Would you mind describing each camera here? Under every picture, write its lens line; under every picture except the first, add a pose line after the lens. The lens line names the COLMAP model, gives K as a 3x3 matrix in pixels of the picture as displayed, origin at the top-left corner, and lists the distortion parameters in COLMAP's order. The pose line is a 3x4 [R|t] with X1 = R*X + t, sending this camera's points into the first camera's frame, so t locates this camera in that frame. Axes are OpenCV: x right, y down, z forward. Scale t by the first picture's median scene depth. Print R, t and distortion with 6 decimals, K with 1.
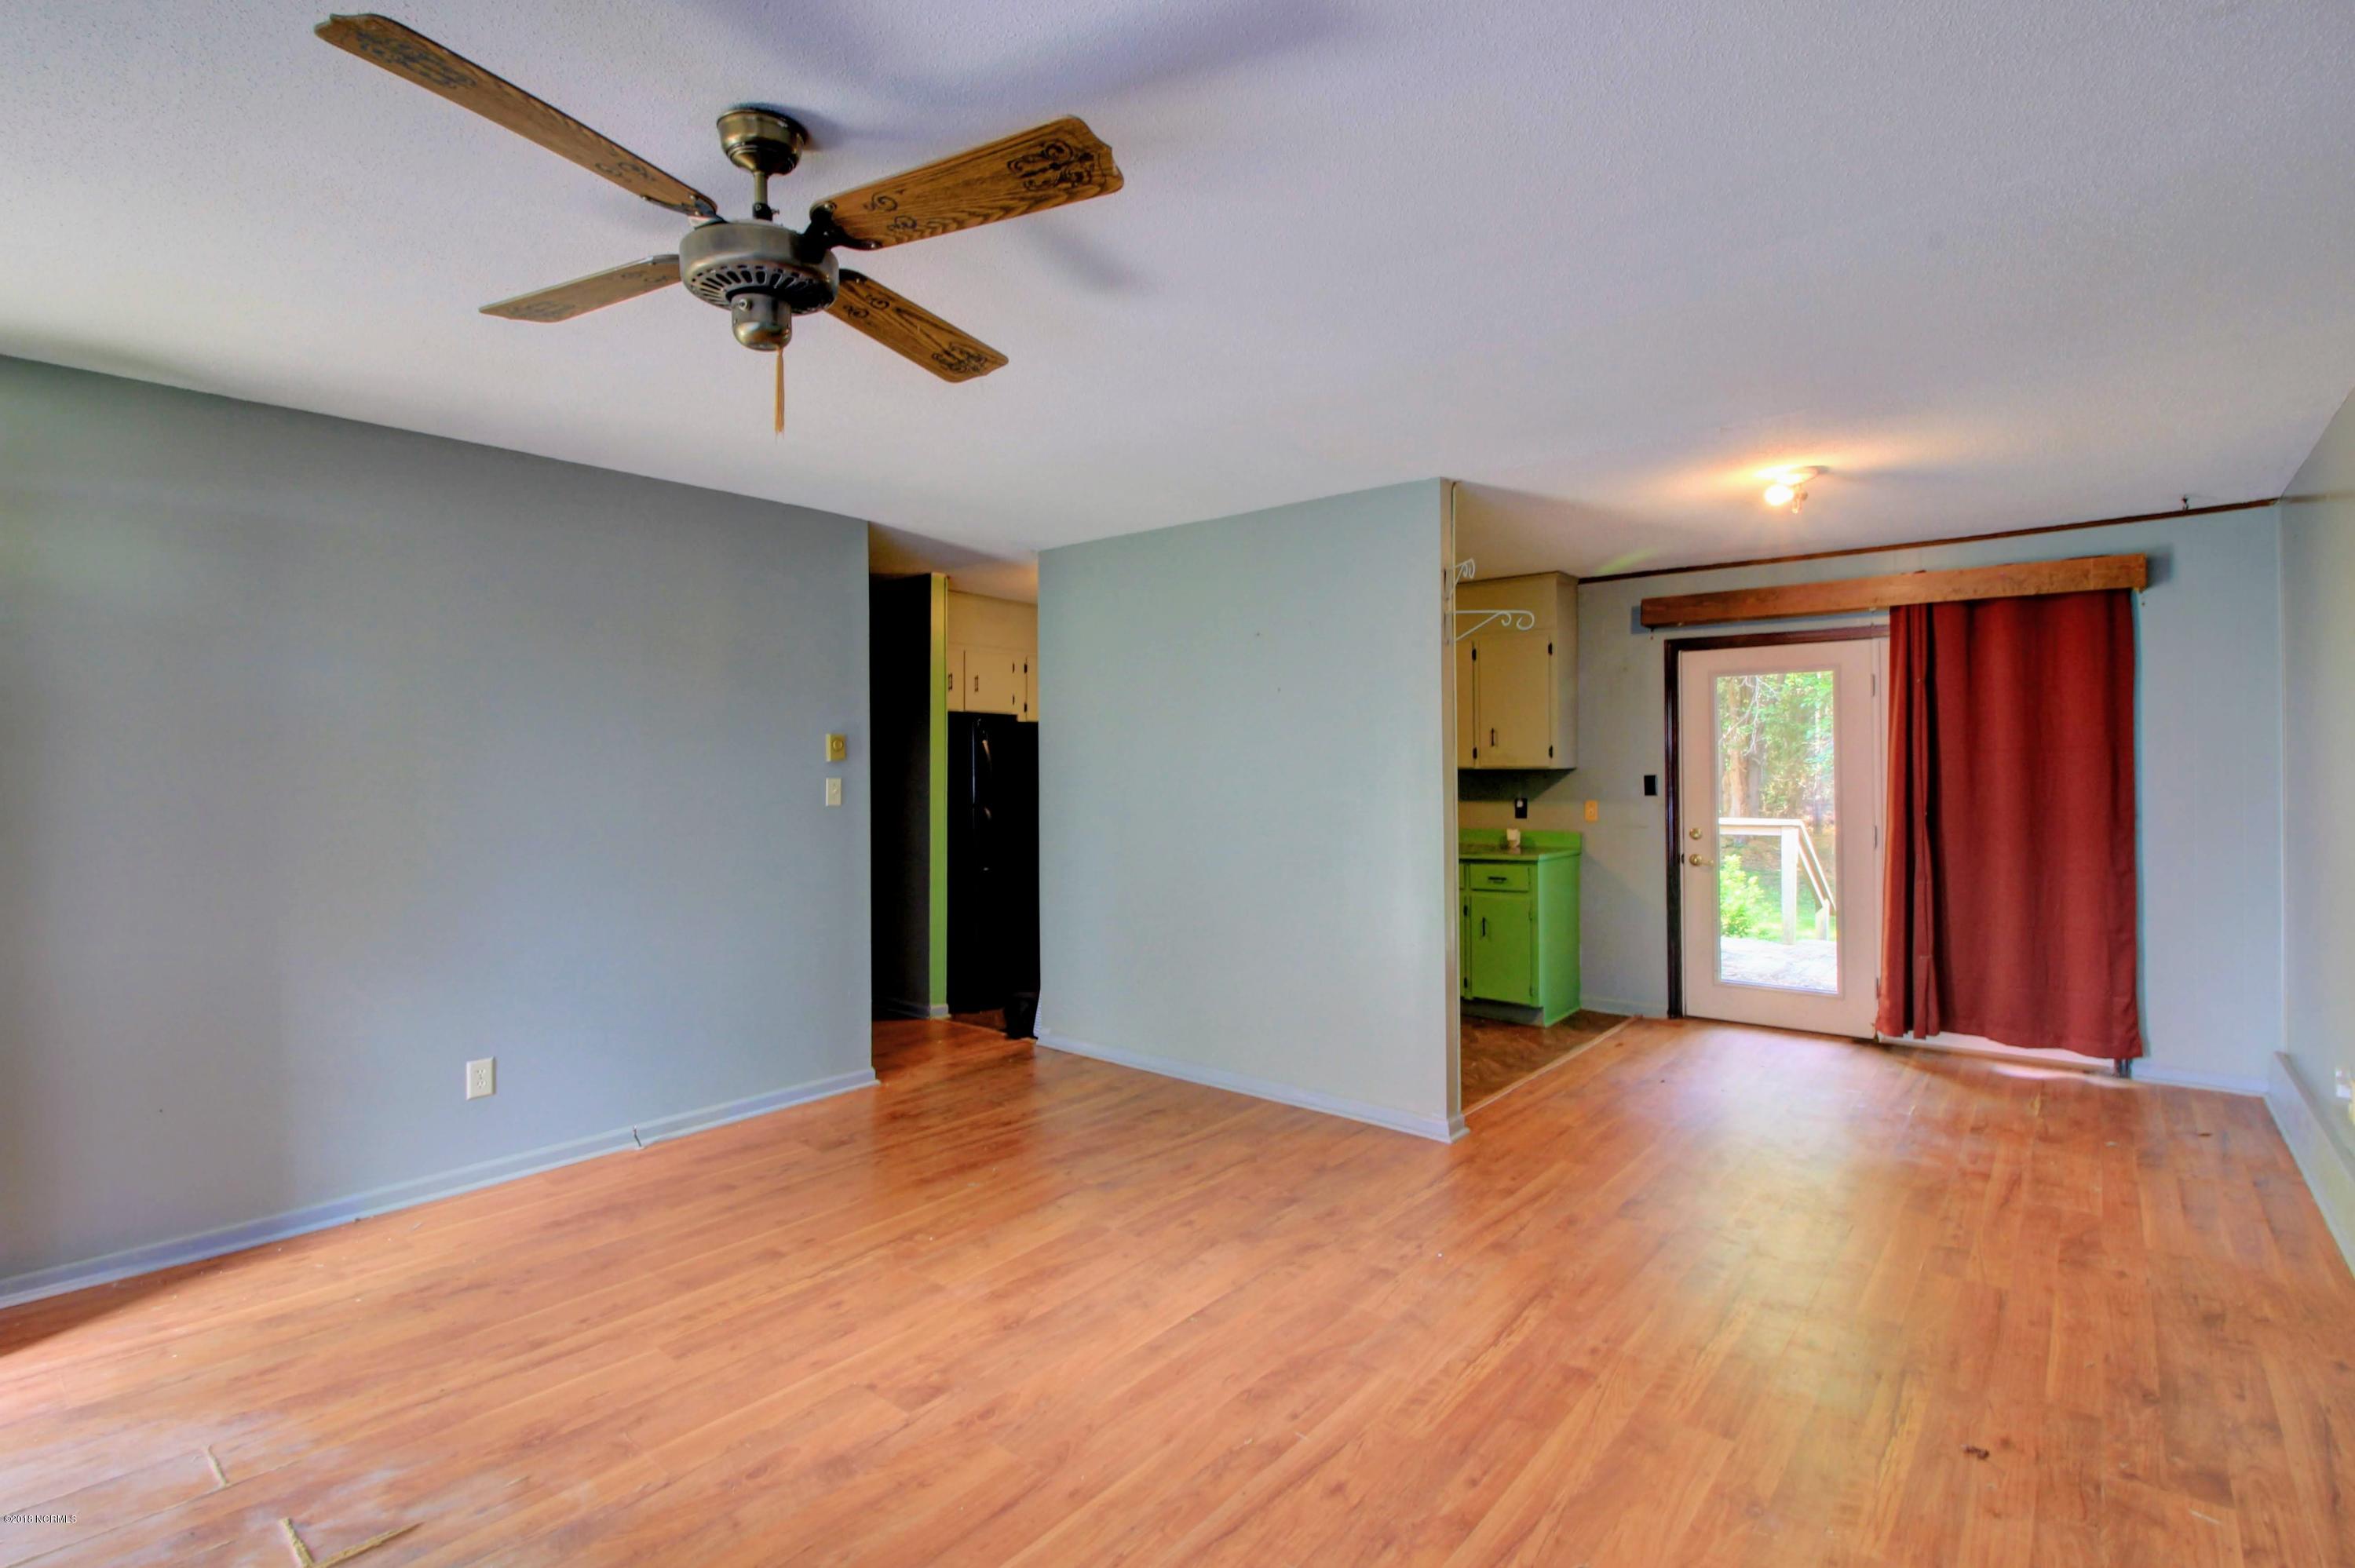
lens RADIAL K [[1088.0, 0, 1148.7], [0, 1088.0, 758.1], [0, 0, 1]] dist [-0.013822, -0.009263]
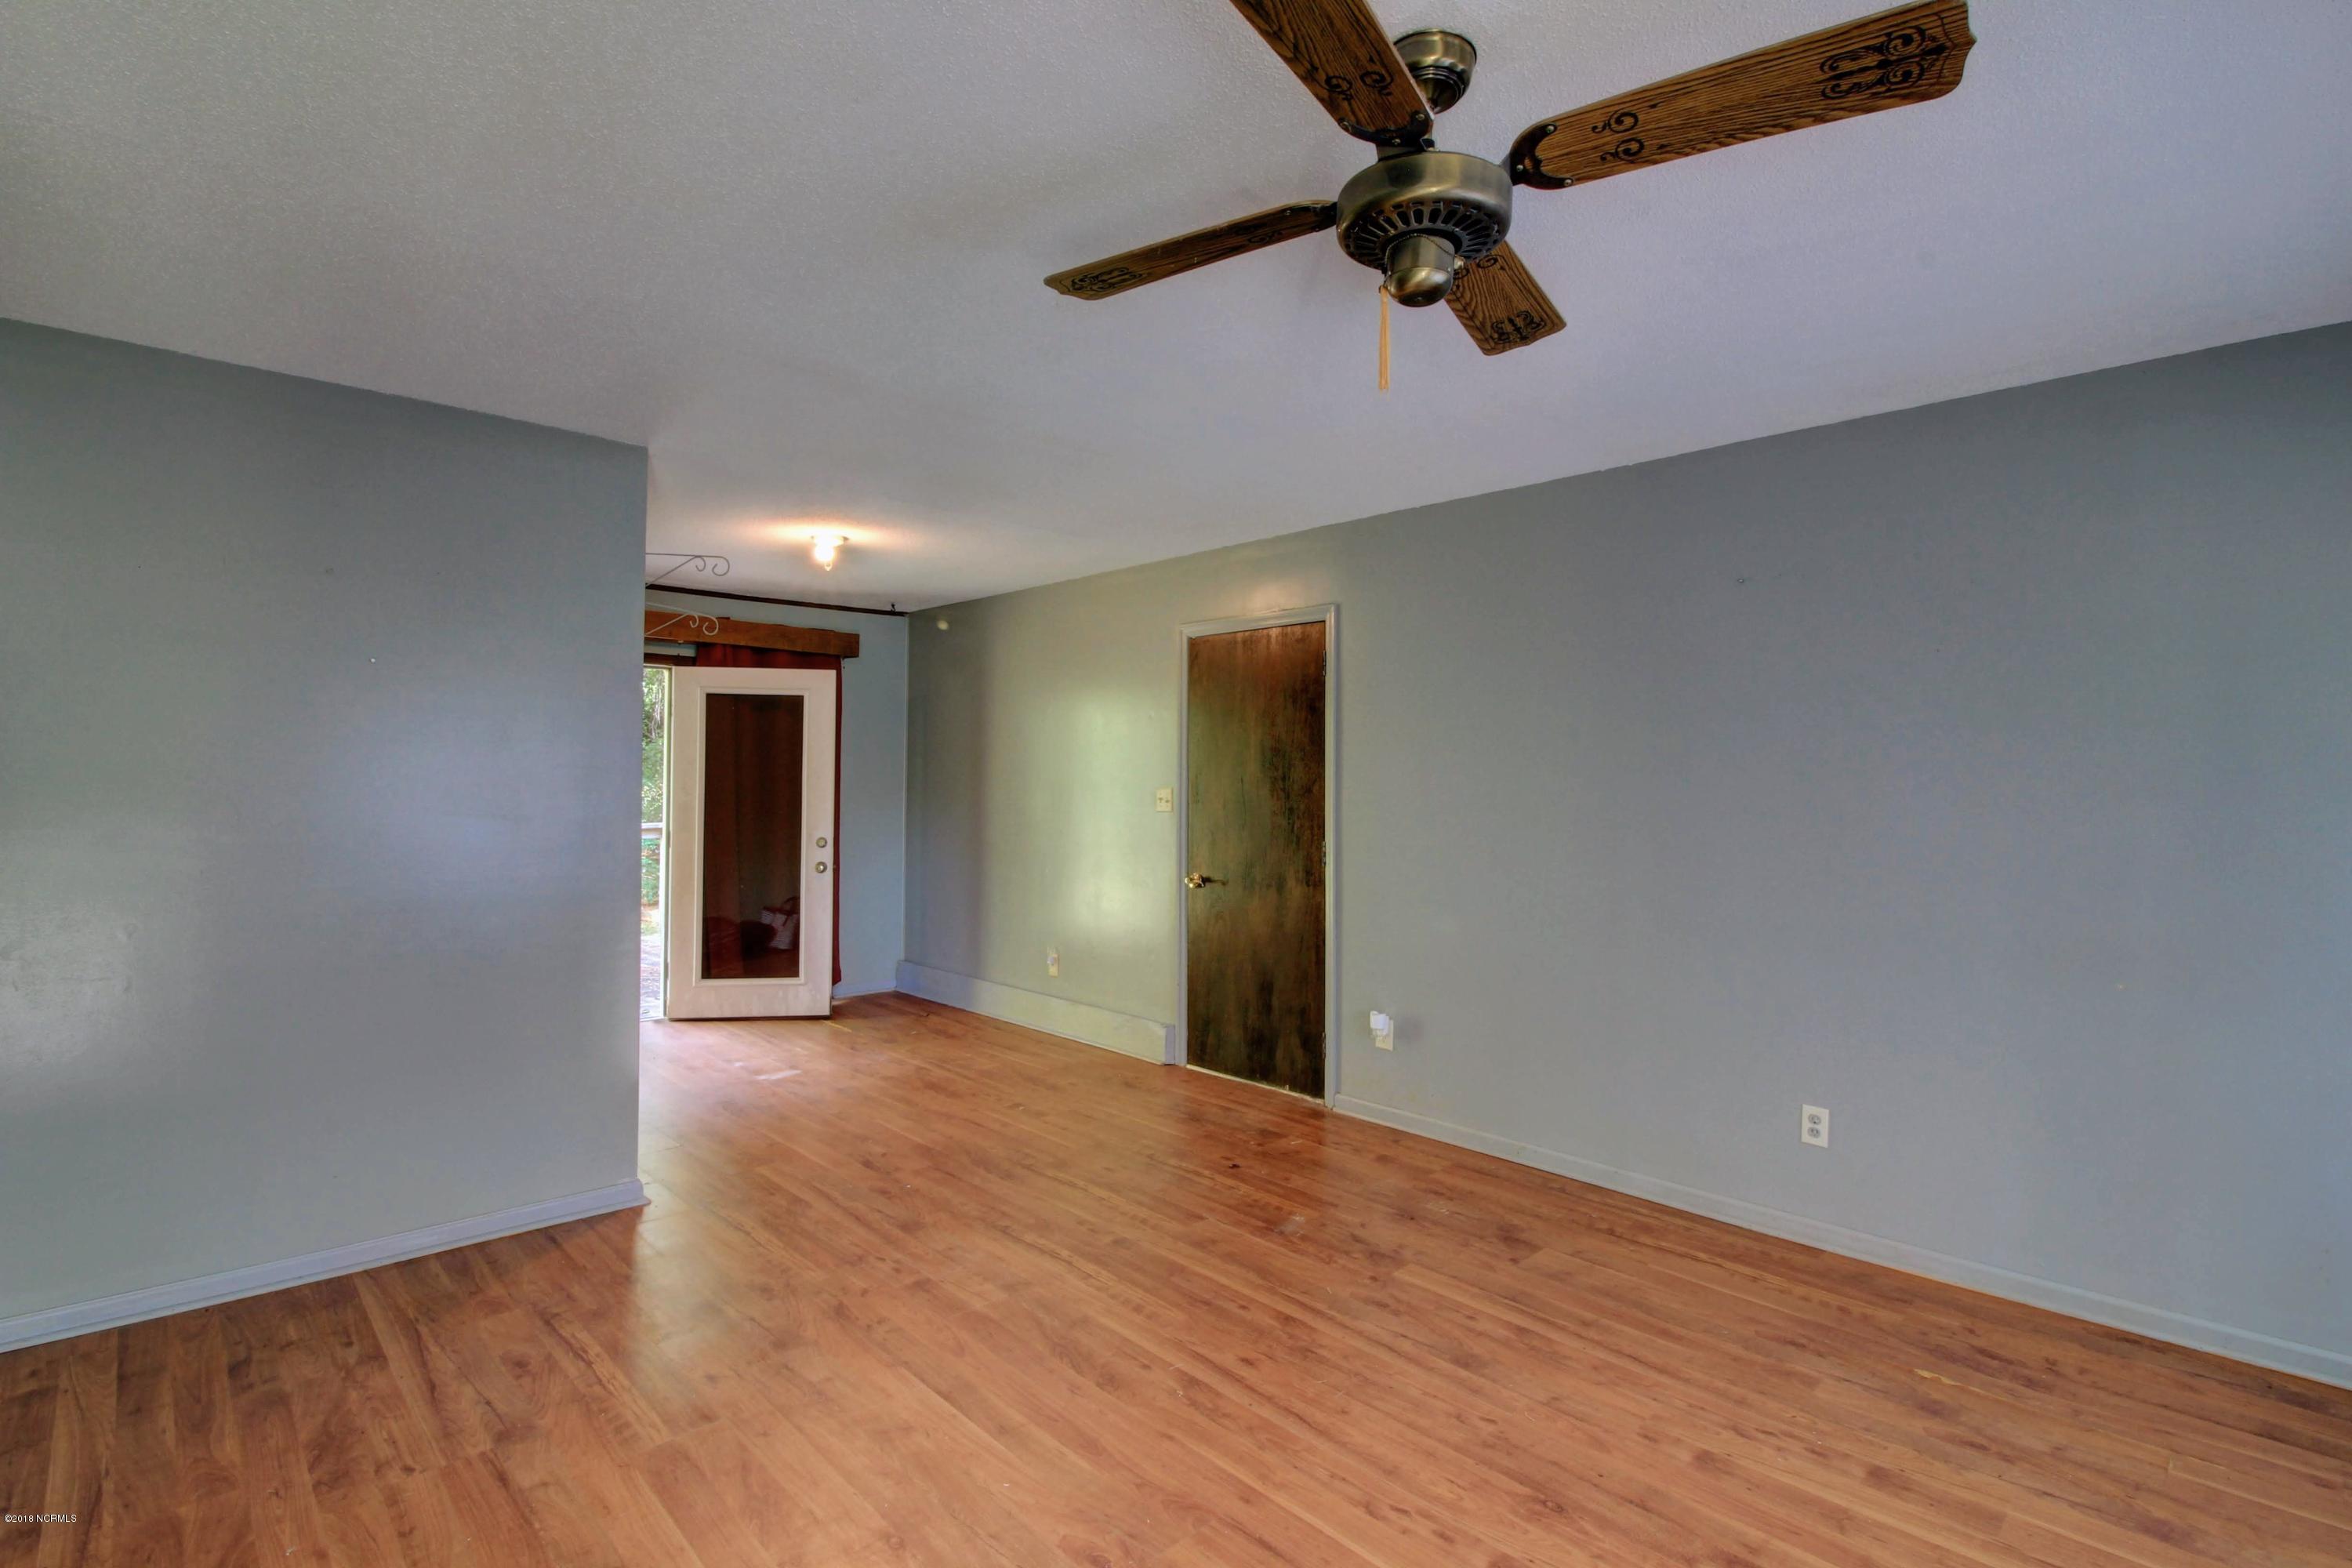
lens RADIAL K [[1086.7, 0, 1147.2], [0, 1086.7, 758.1], [0, 0, 1]] dist [-0.013822, -0.009263]
pose [[0.108286, 0.028550, 0.993710, -0.672562], [-0.012241, 0.999550, -0.027384, 0.017146], [-0.994044, -0.009199, 0.108587, 0.615028]]
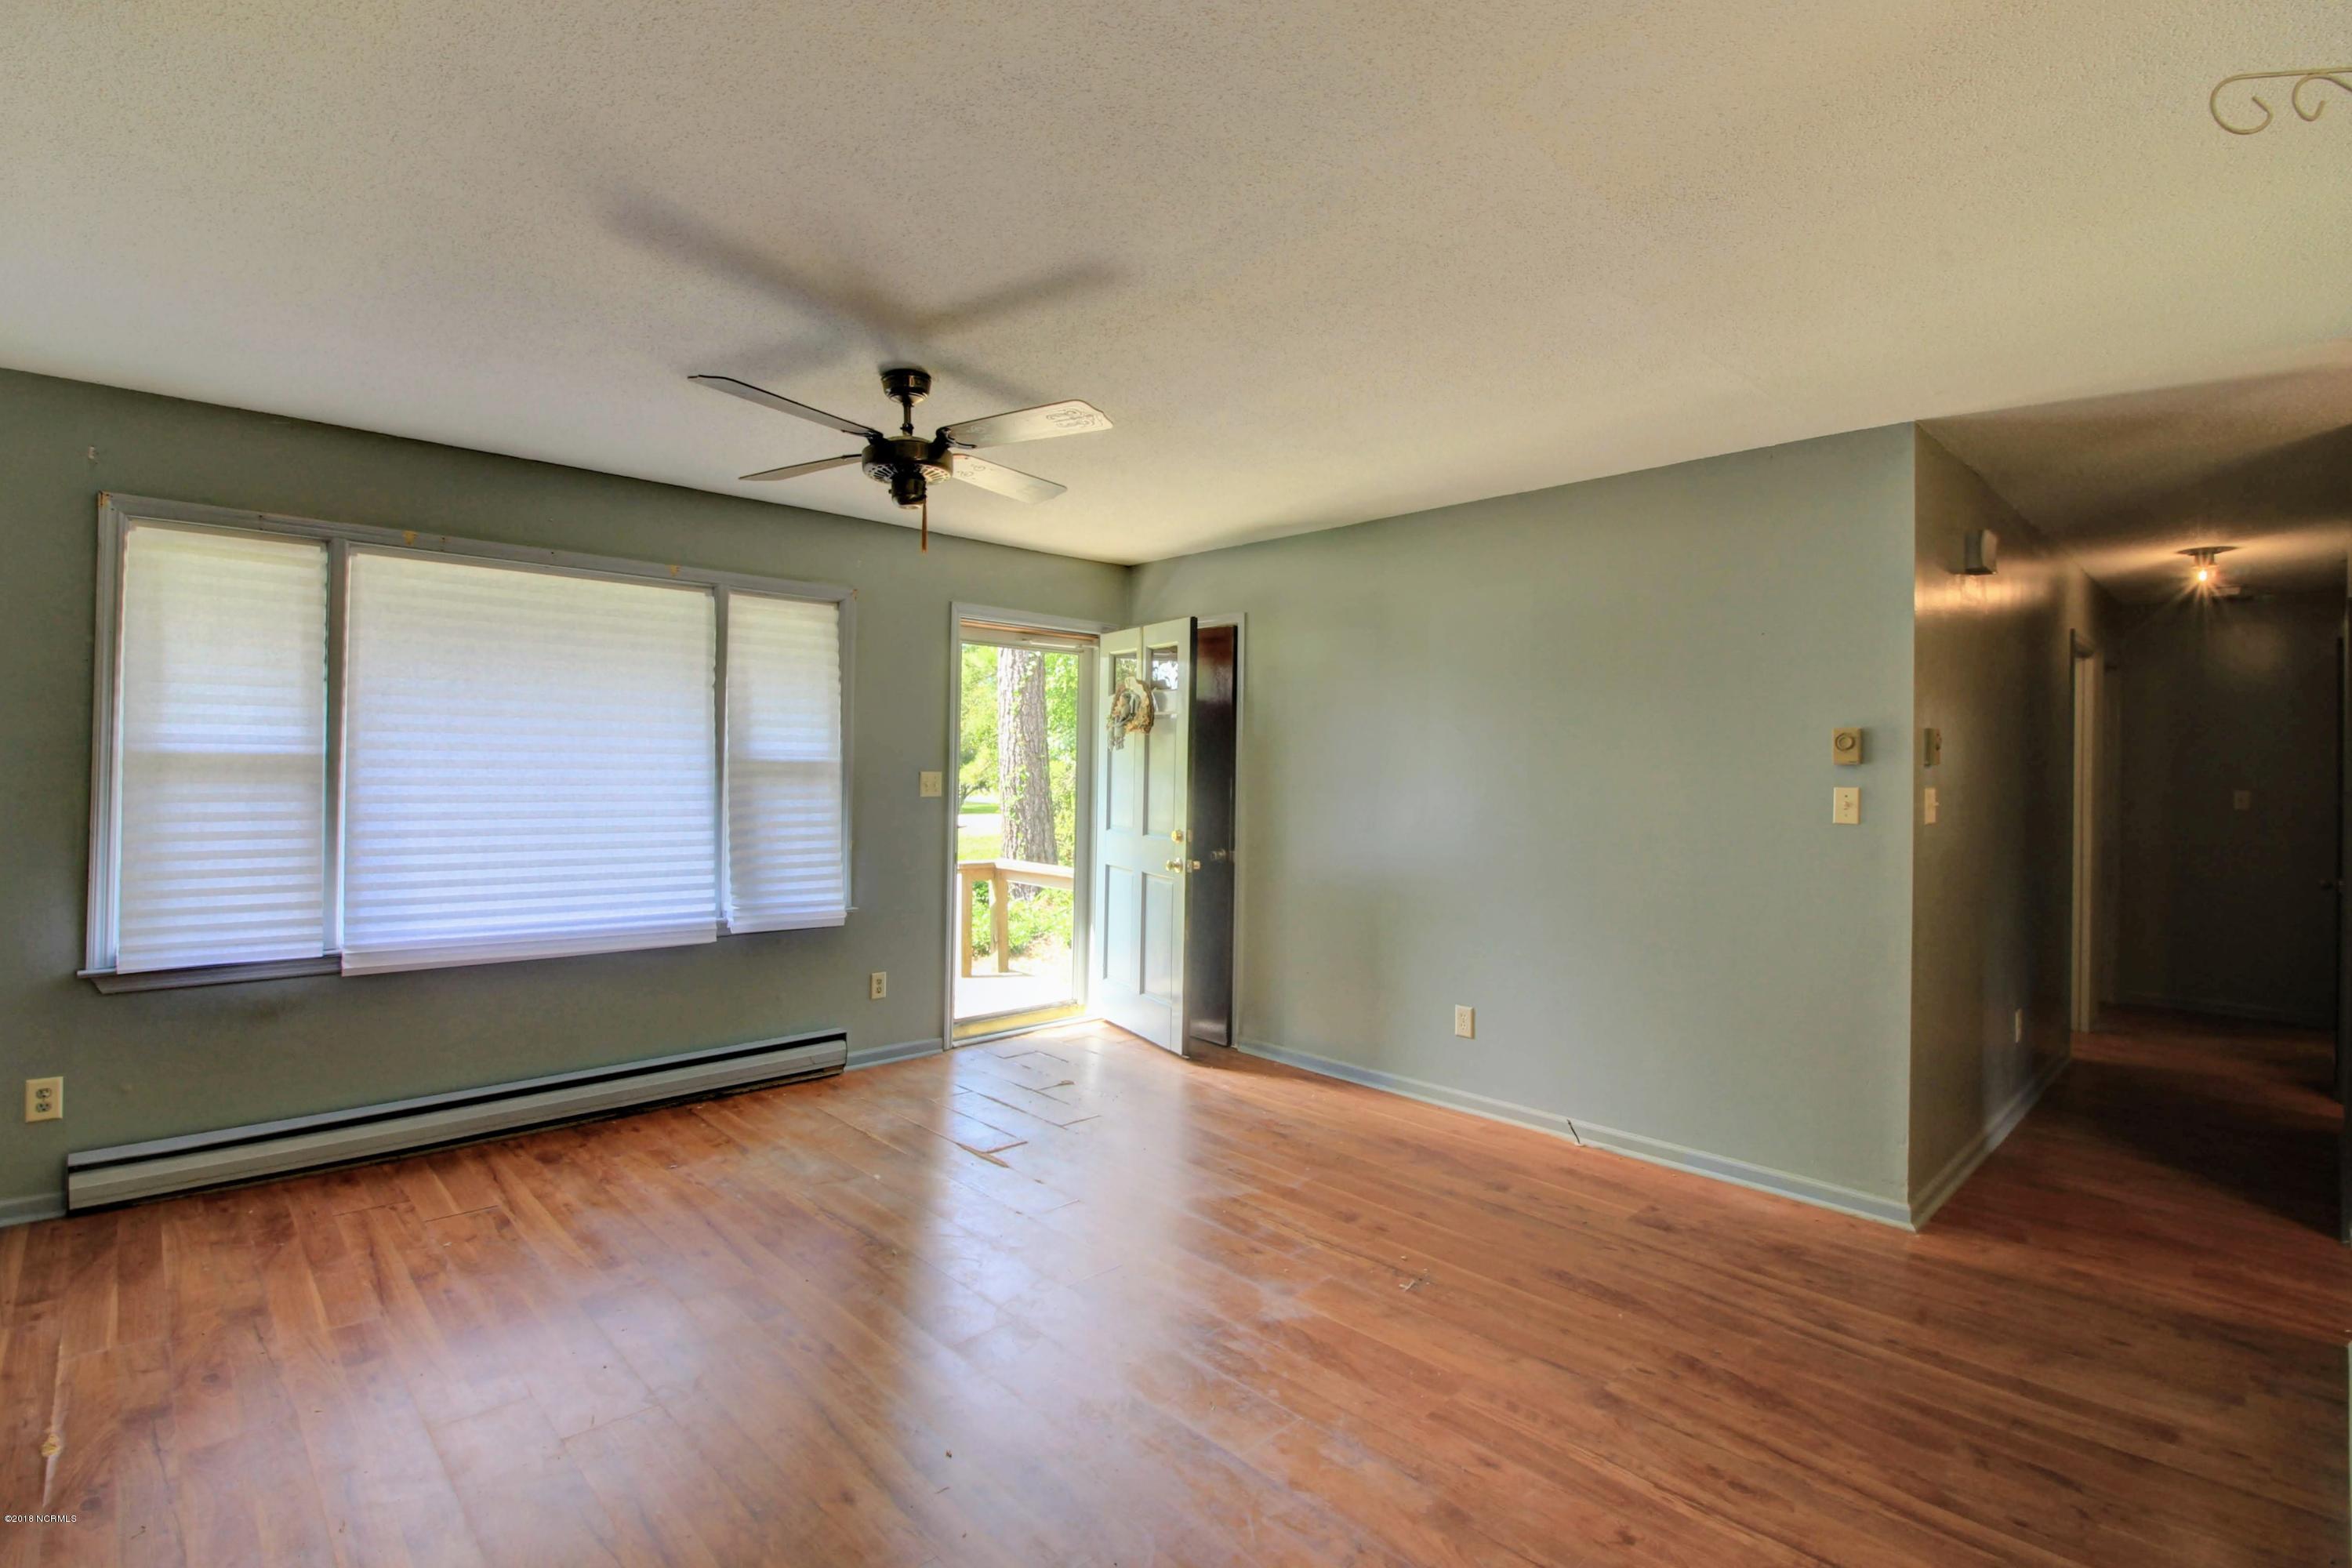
lens RADIAL K [[1086.7, 0, 1147.2], [0, 1086.7, 758.1], [0, 0, 1]] dist [-0.013822, -0.009263]
pose [[-0.108624, -0.002435, -0.994080, 0.698489], [-0.003209, 0.999993, -0.002099, 0.003040], [0.994078, 0.002962, -0.108631, 0.850790]]
